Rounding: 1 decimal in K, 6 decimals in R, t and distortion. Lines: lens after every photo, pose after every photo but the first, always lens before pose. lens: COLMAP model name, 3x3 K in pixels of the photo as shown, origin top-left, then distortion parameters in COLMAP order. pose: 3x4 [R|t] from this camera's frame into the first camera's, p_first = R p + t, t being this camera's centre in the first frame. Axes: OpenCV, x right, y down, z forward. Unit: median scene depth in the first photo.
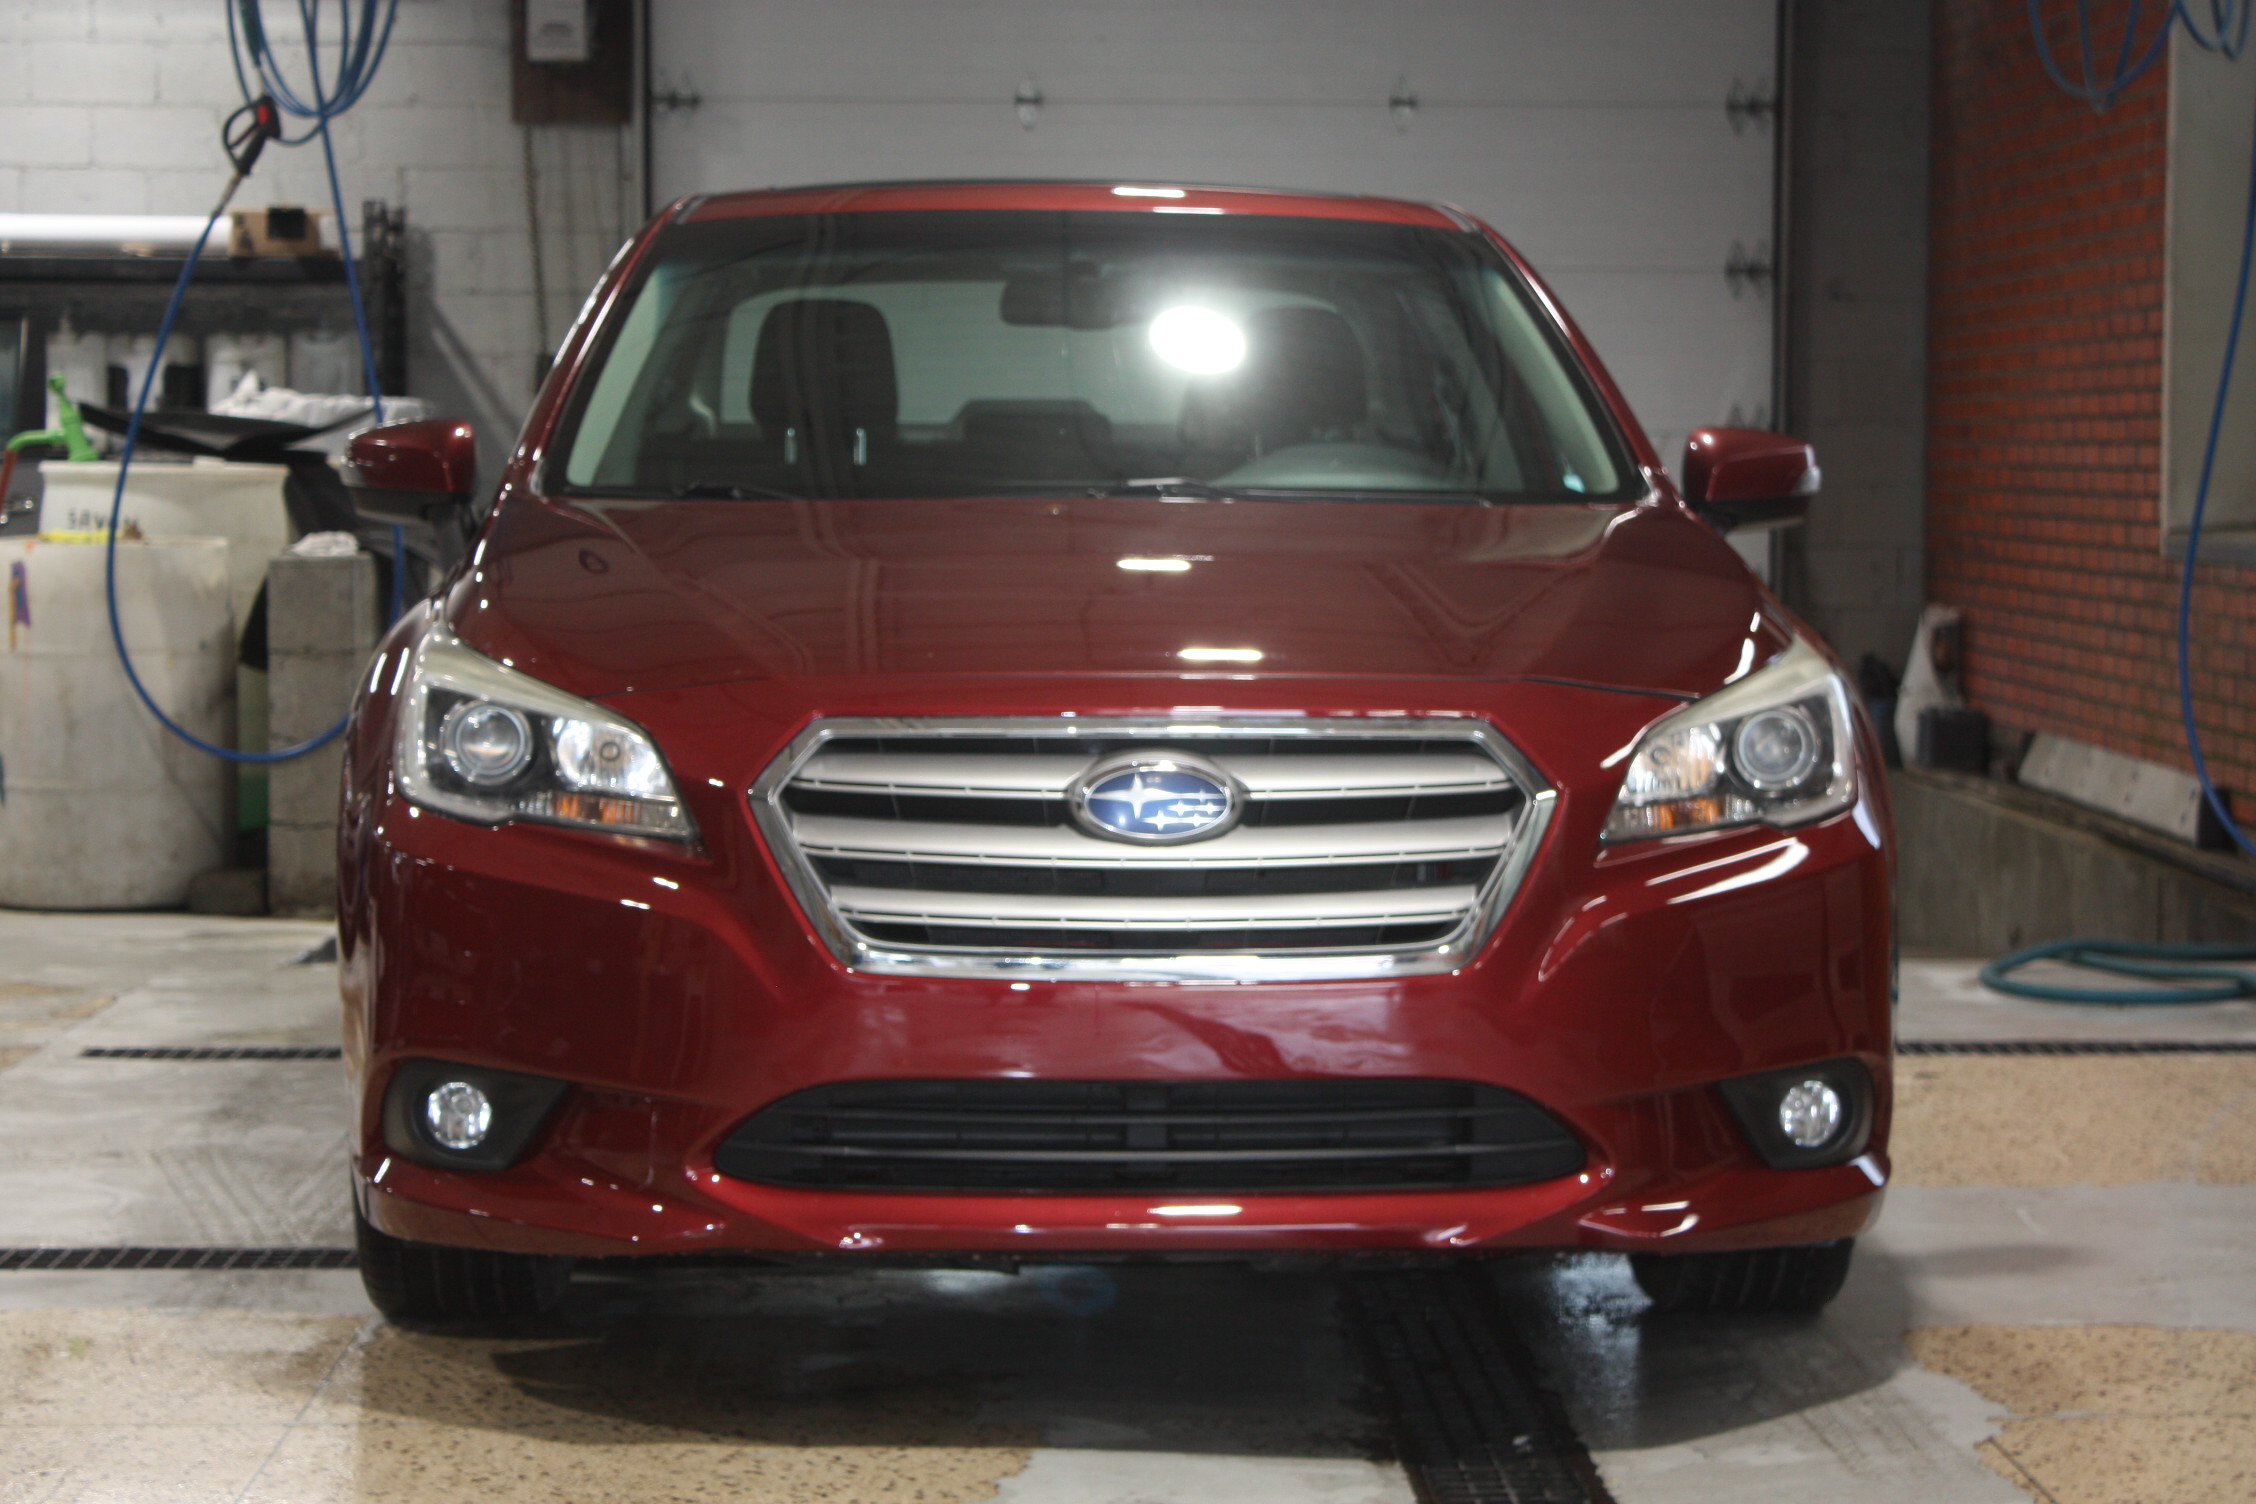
lens RADIAL K [[5058.1, 0, 1128.0], [0, 5058.1, 752.0], [0, 0, 1]] dist [-0.062722, 0.172227]
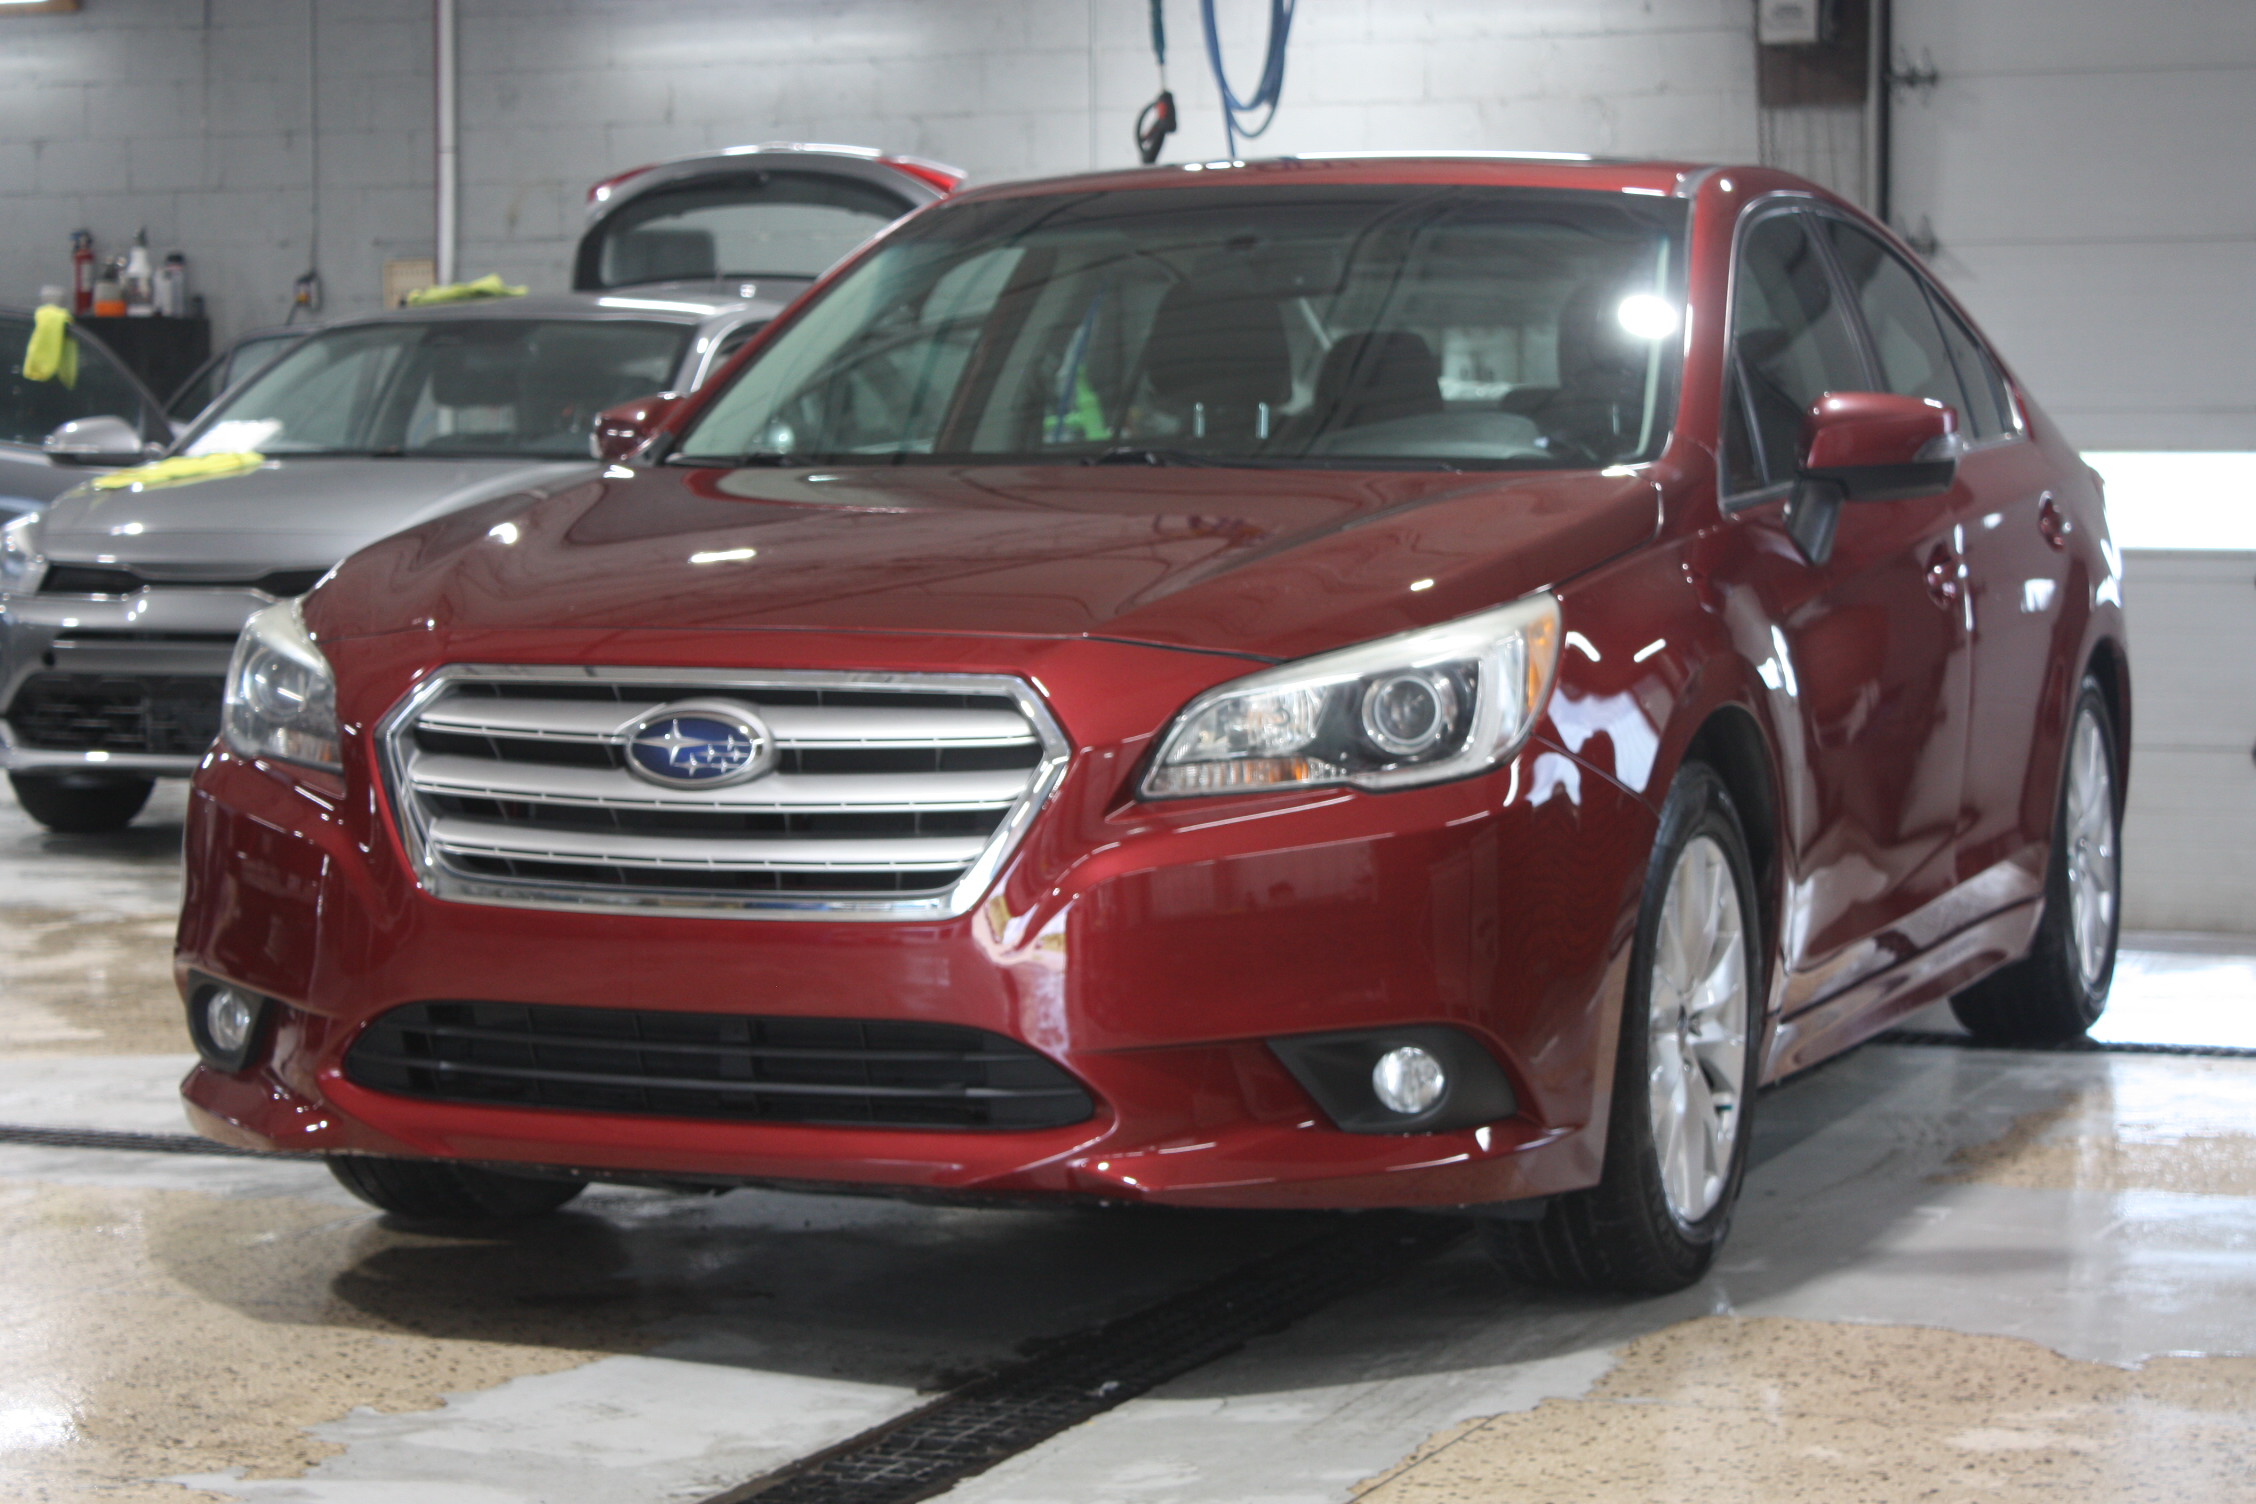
lens RADIAL K [[5140.3, 0, 1128.0], [0, 5140.3, 752.0], [0, 0, 1]] dist [0.046879, -0.395385]
pose [[0.893470, 0.019505, -0.448699, 0.534704], [-0.019843, 0.999795, 0.003949, 0.004434], [0.448684, 0.005376, 0.893674, 0.075593]]
